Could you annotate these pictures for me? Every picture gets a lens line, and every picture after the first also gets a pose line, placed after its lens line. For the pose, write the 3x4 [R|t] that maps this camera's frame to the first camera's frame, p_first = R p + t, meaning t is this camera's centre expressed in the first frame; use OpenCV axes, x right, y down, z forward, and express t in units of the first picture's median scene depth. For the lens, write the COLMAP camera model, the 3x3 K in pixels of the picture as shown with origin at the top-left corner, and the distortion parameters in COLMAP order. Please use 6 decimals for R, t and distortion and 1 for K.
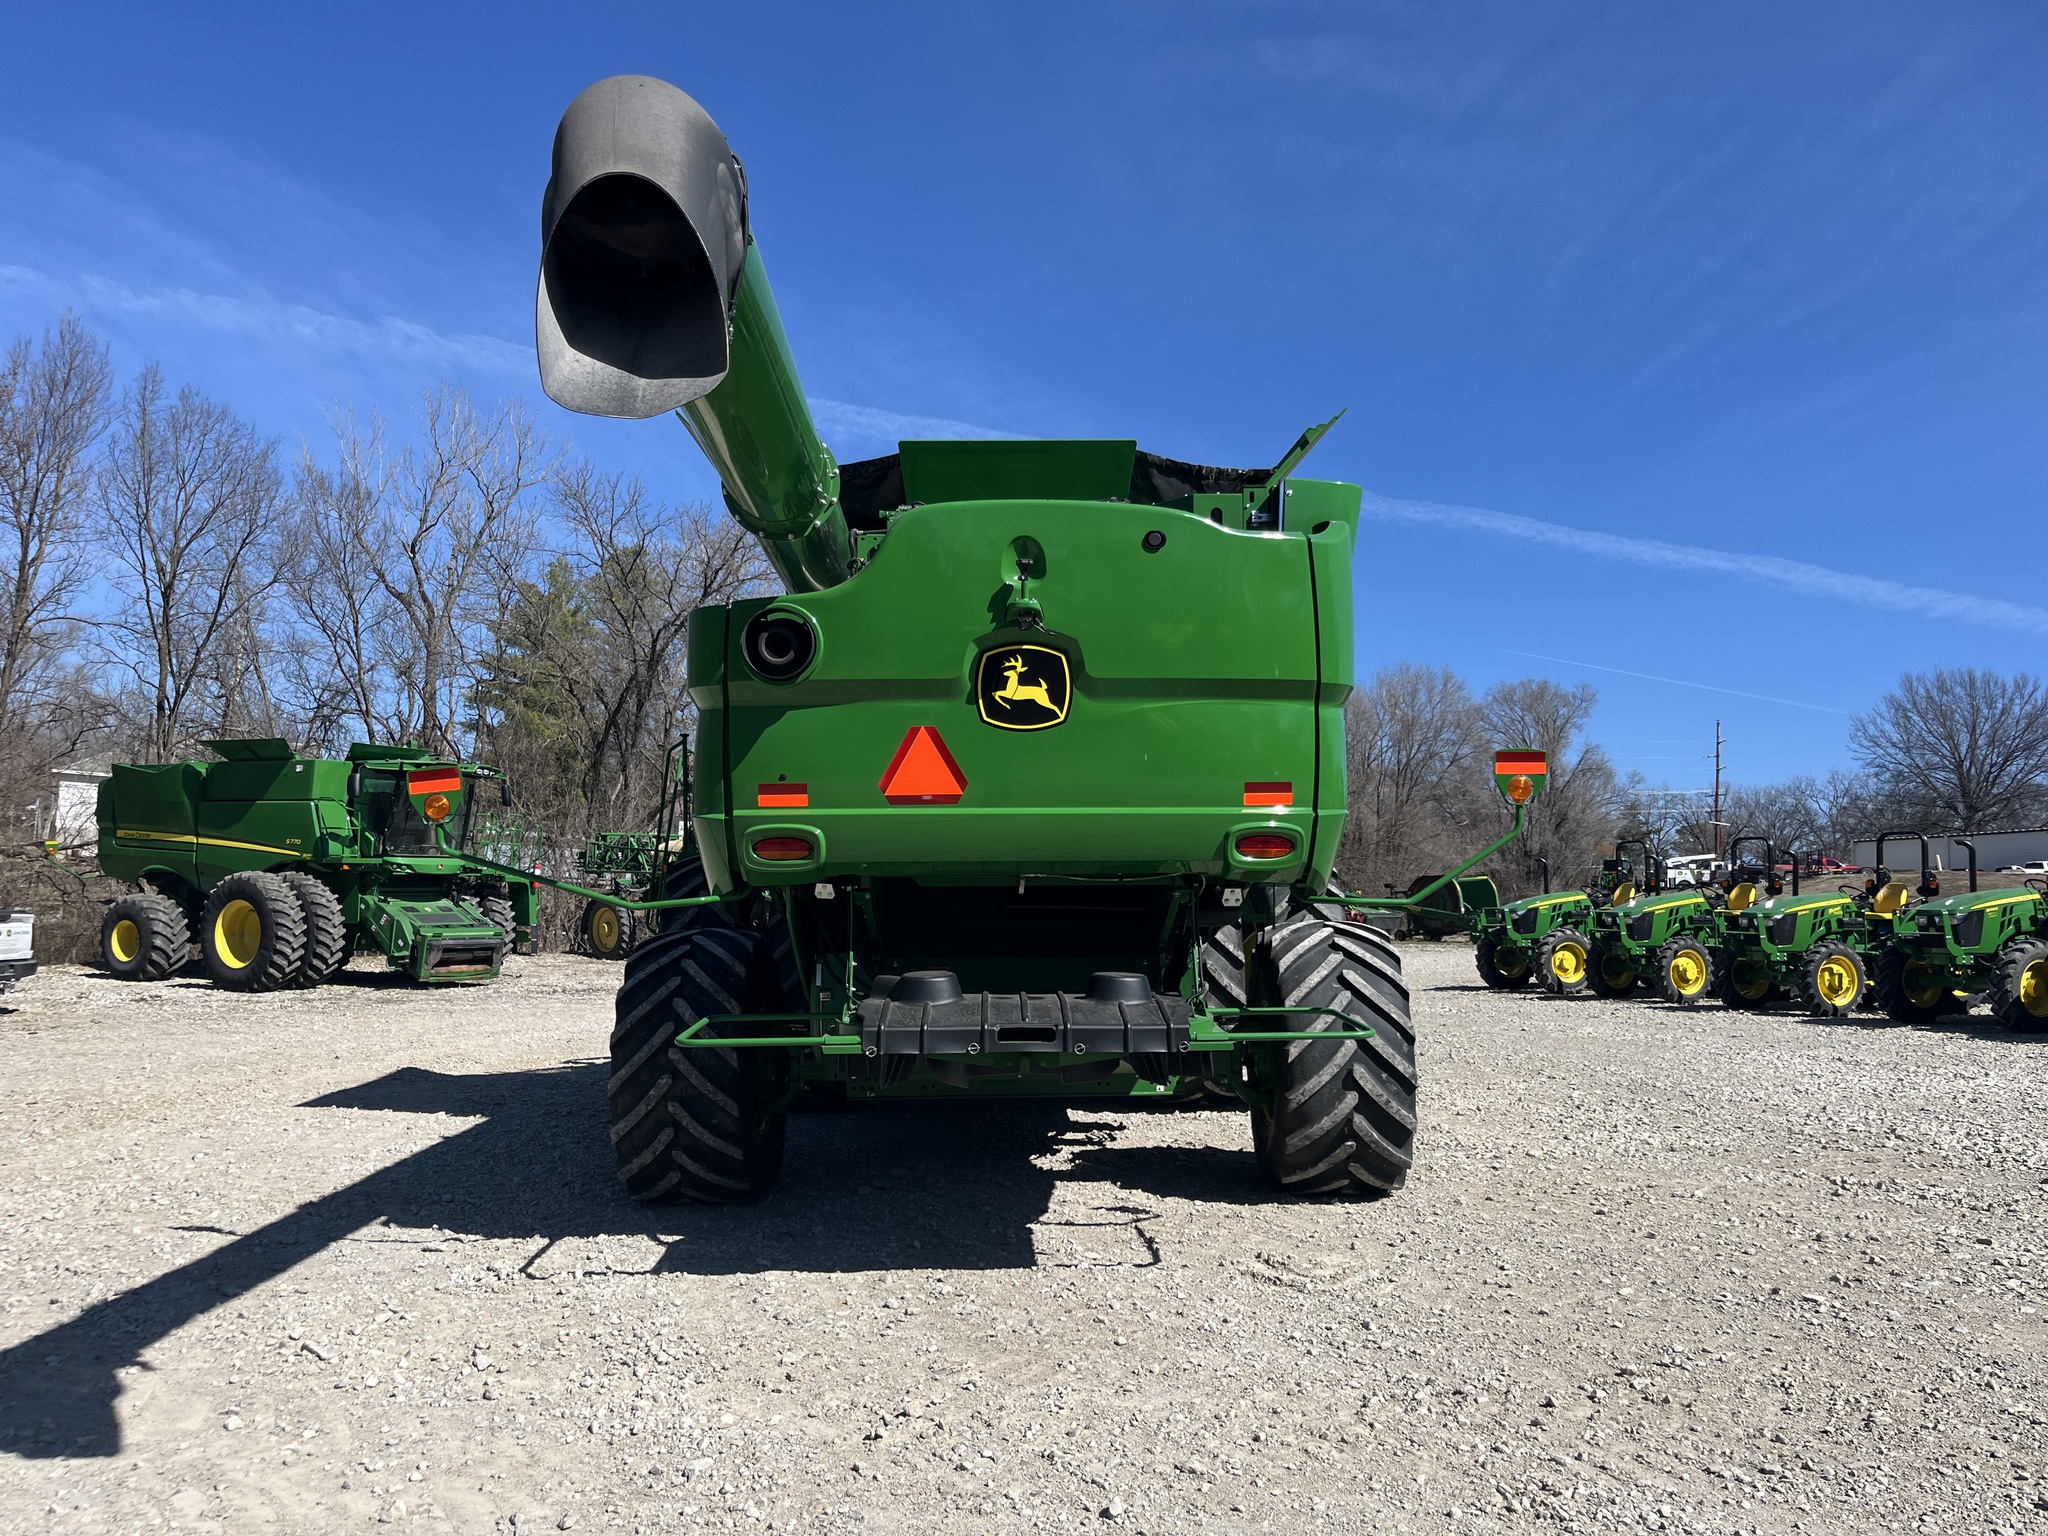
lens RADIAL K [[1580.2, 0, 1024.0], [0, 1580.2, 768.0], [0, 0, 1]] dist [0.055372, -0.107890]
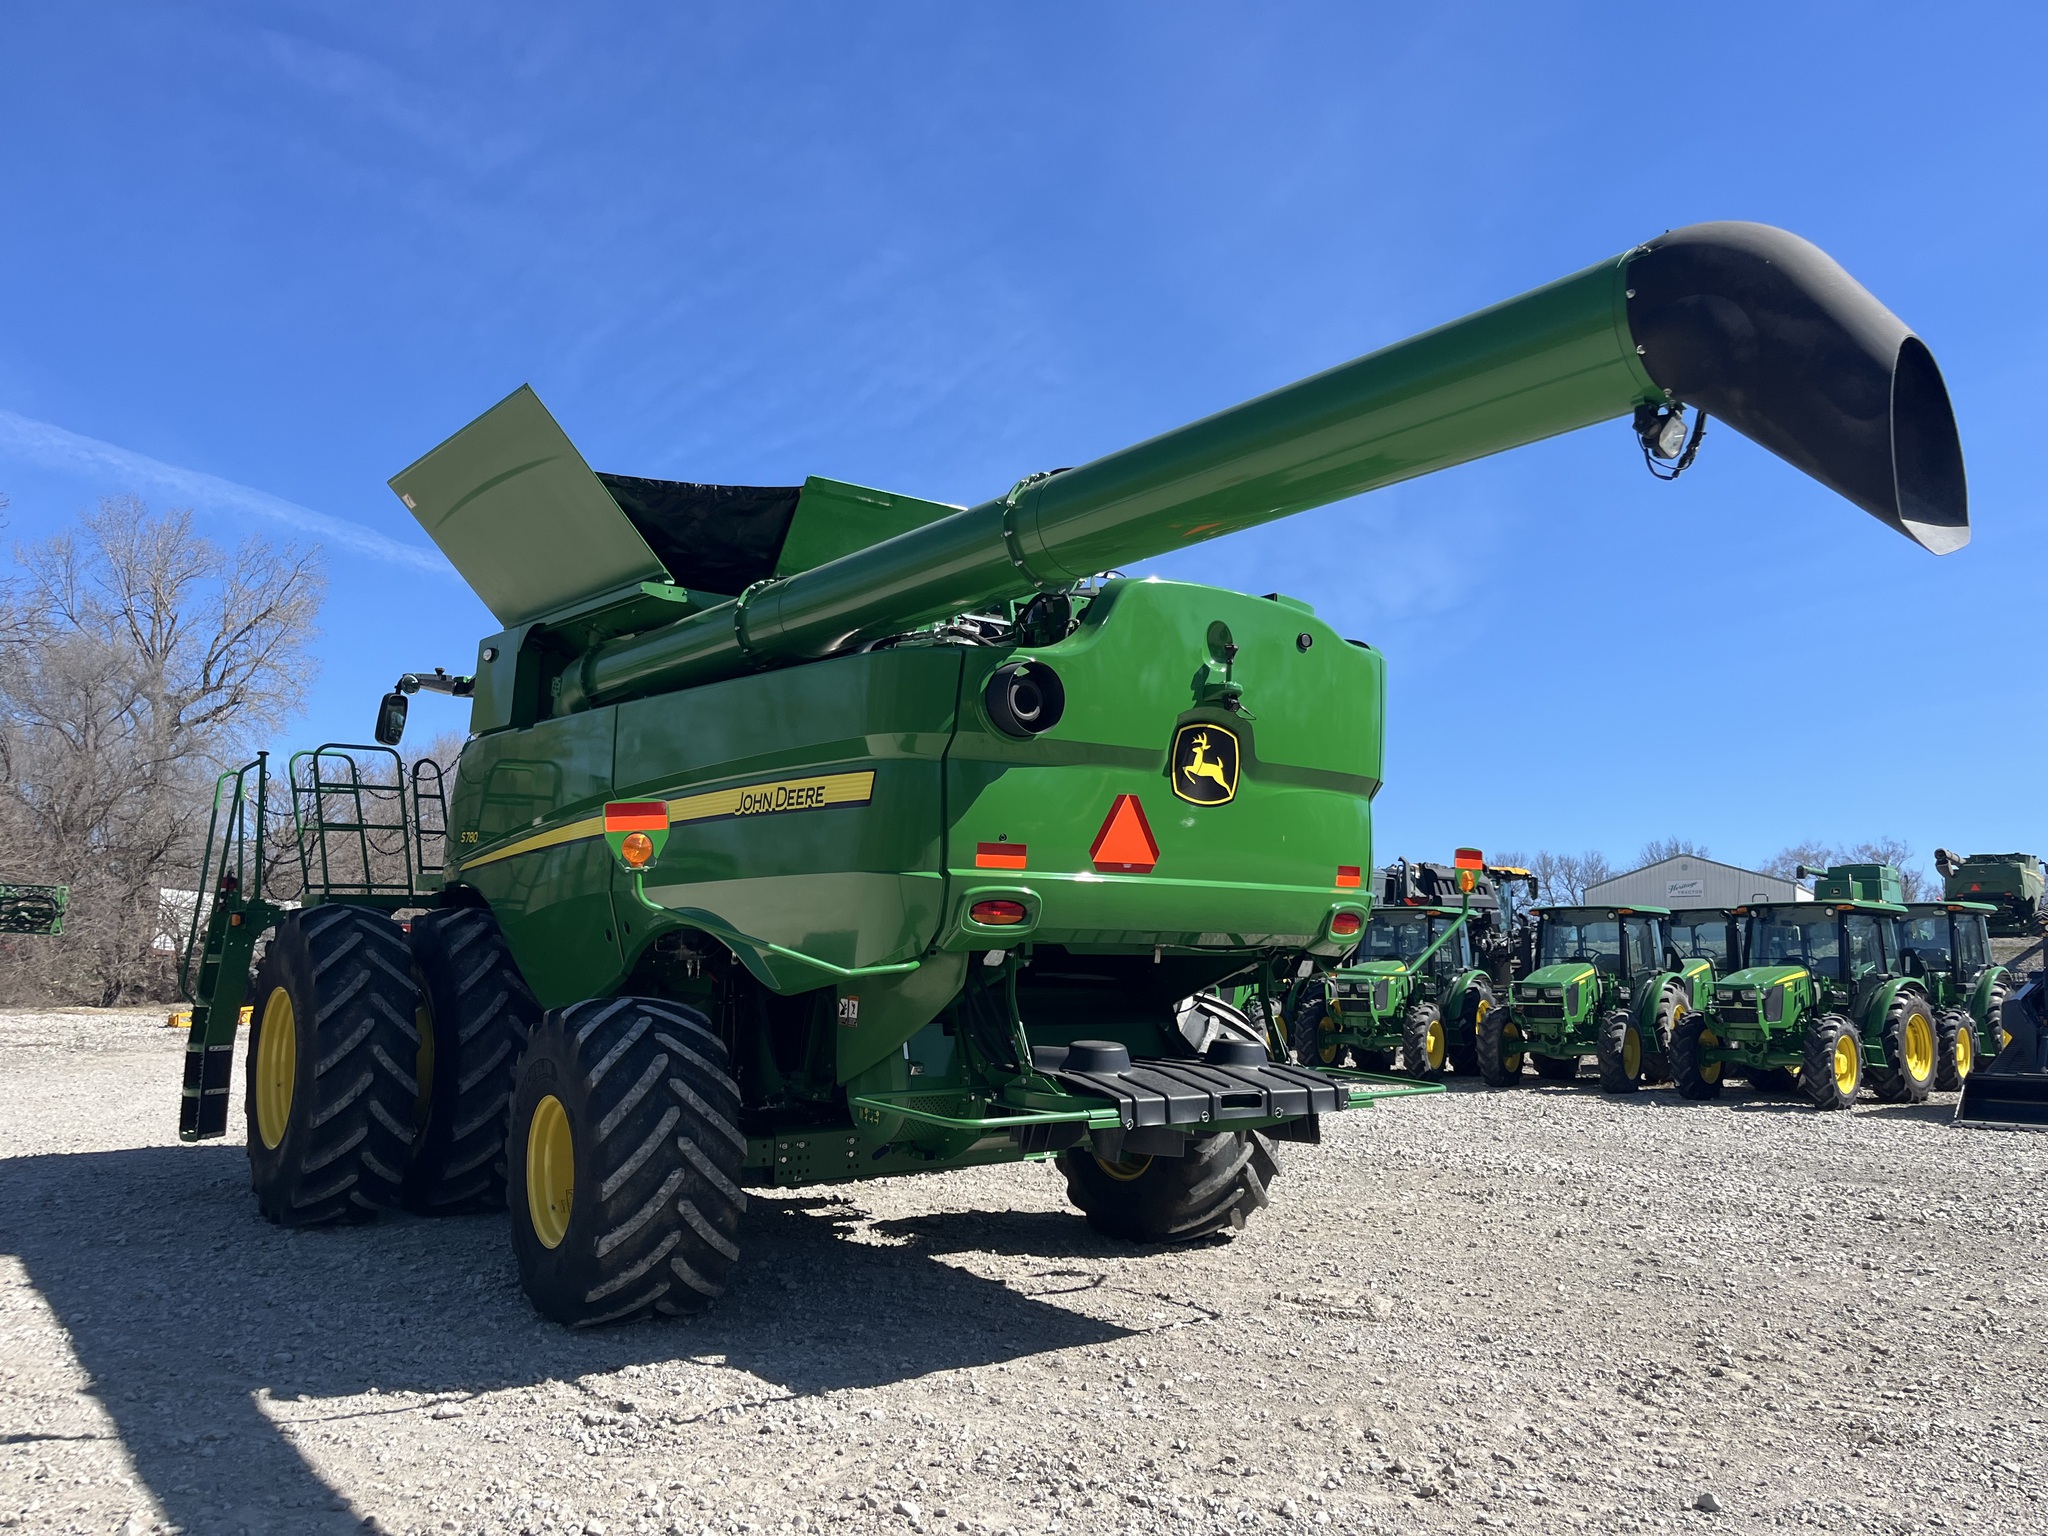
lens RADIAL K [[1599.8, 0, 1014.5], [0, 1599.8, 770.2], [0, 0, 1]] dist [0.068749, -0.061341]
pose [[0.808951, 0.081806, 0.582157, -0.702807], [-0.060505, 0.996598, -0.055968, 0.019008], [-0.584755, 0.010052, 0.811148, 0.215647]]
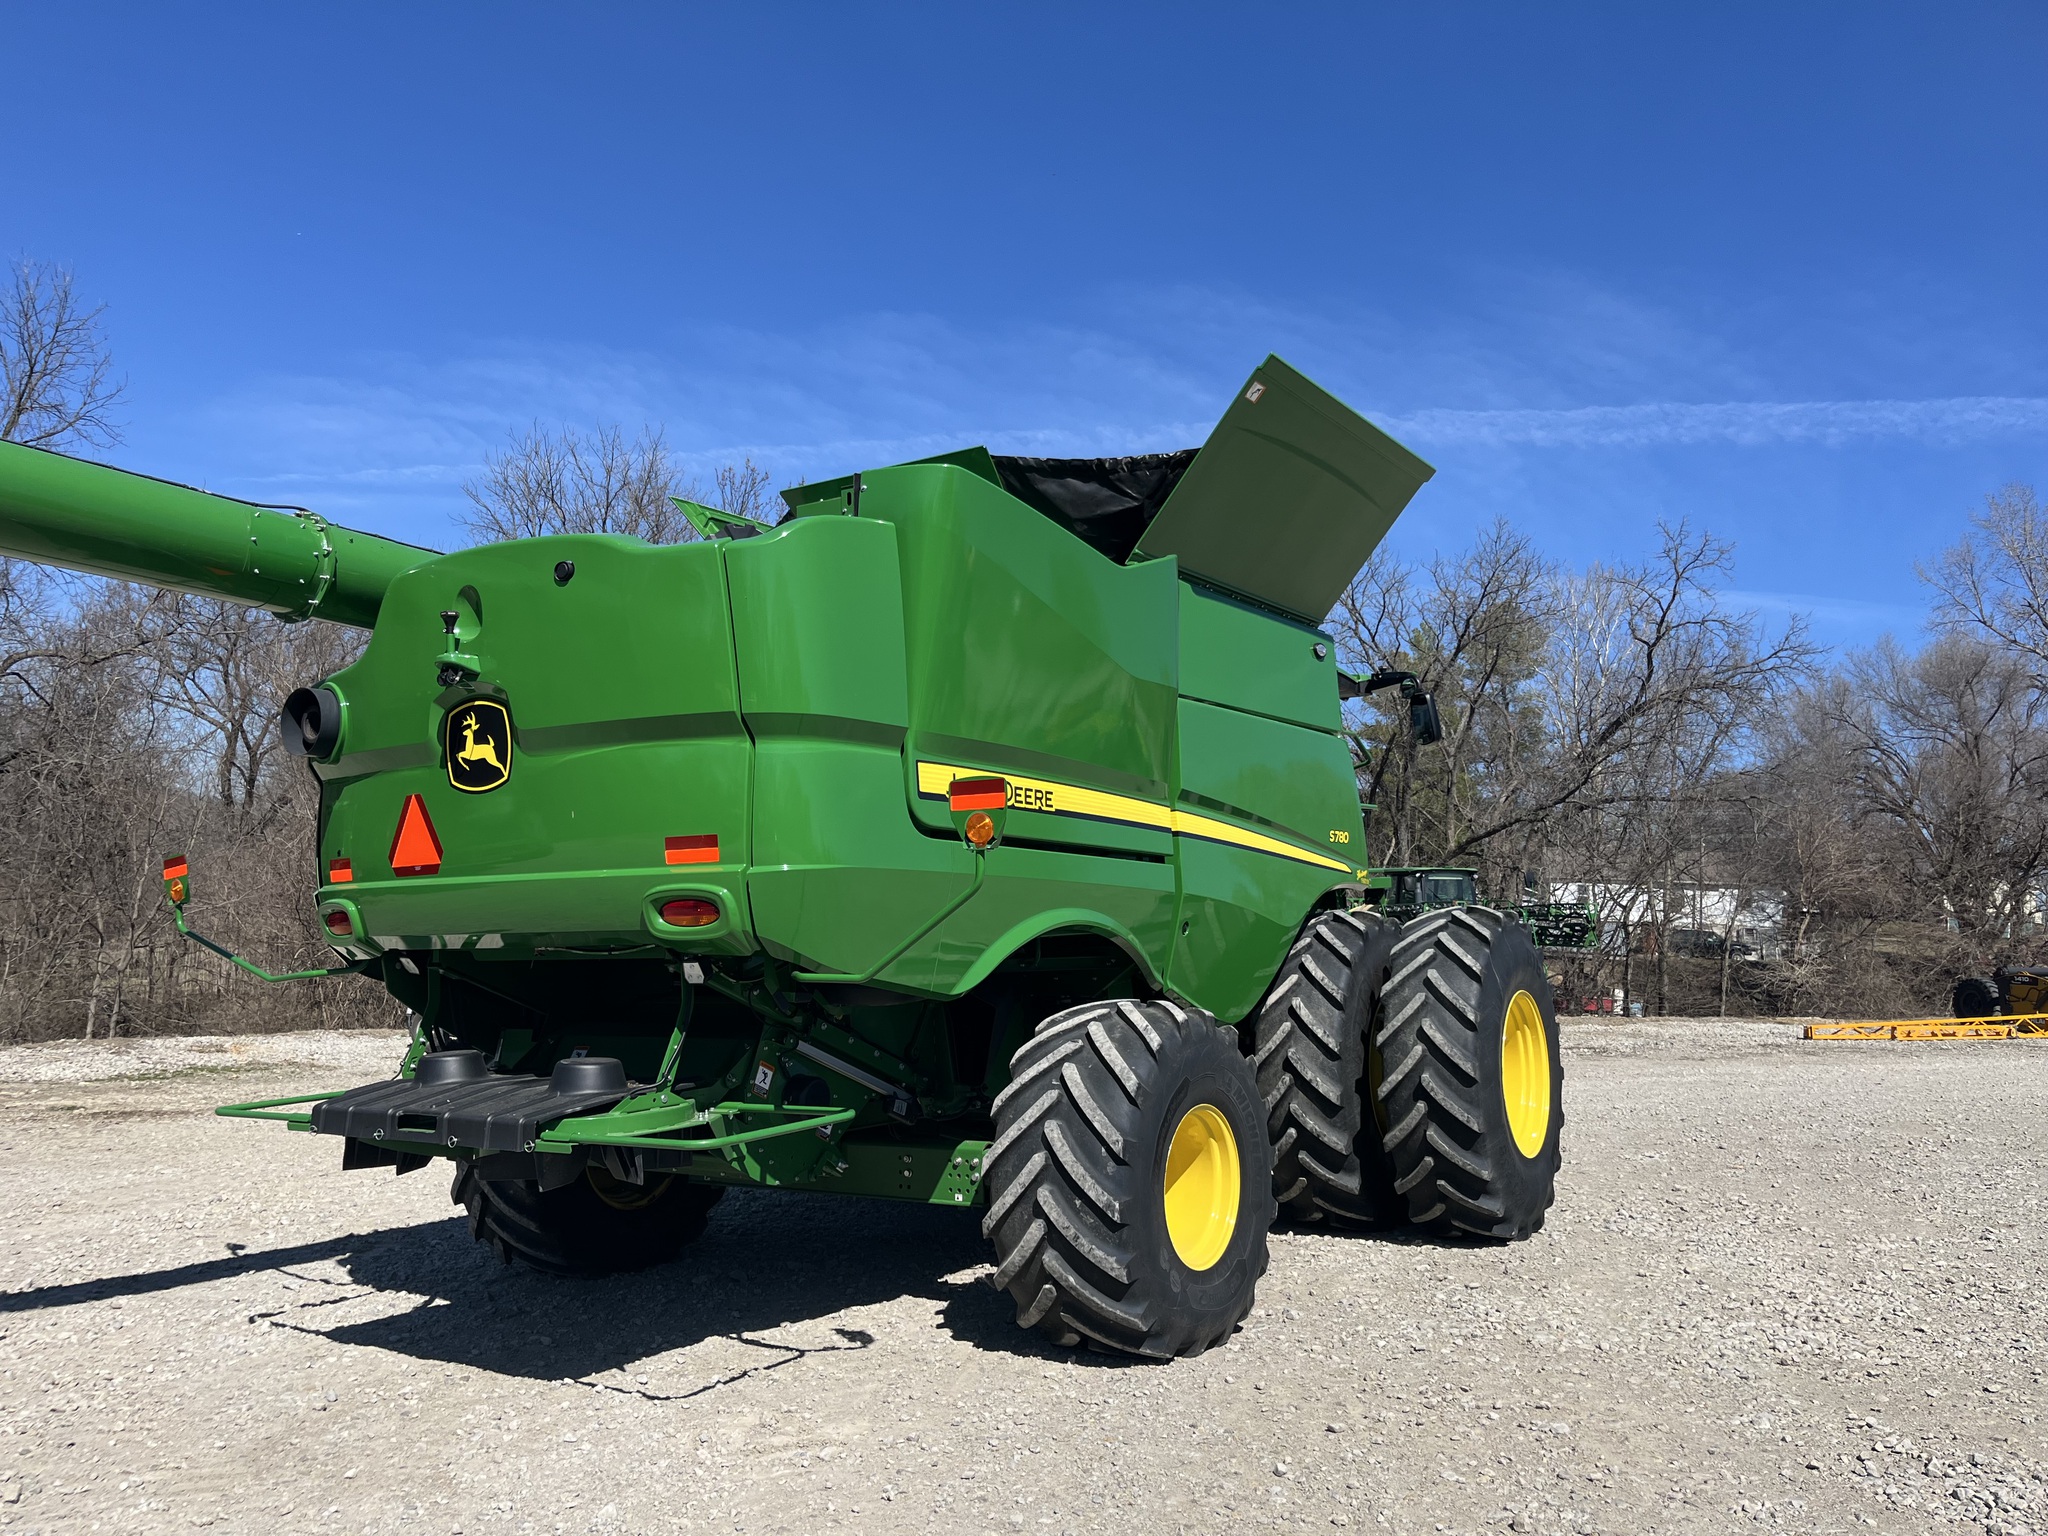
lens RADIAL K [[1599.8, 0, 1014.5], [0, 1599.8, 770.2], [0, 0, 1]] dist [0.068749, -0.061341]
pose [[0.822478, -0.069970, -0.564477, 0.778624], [0.048027, 0.997404, -0.053655, 0.028396], [0.566766, 0.017019, 0.823703, 0.392832]]
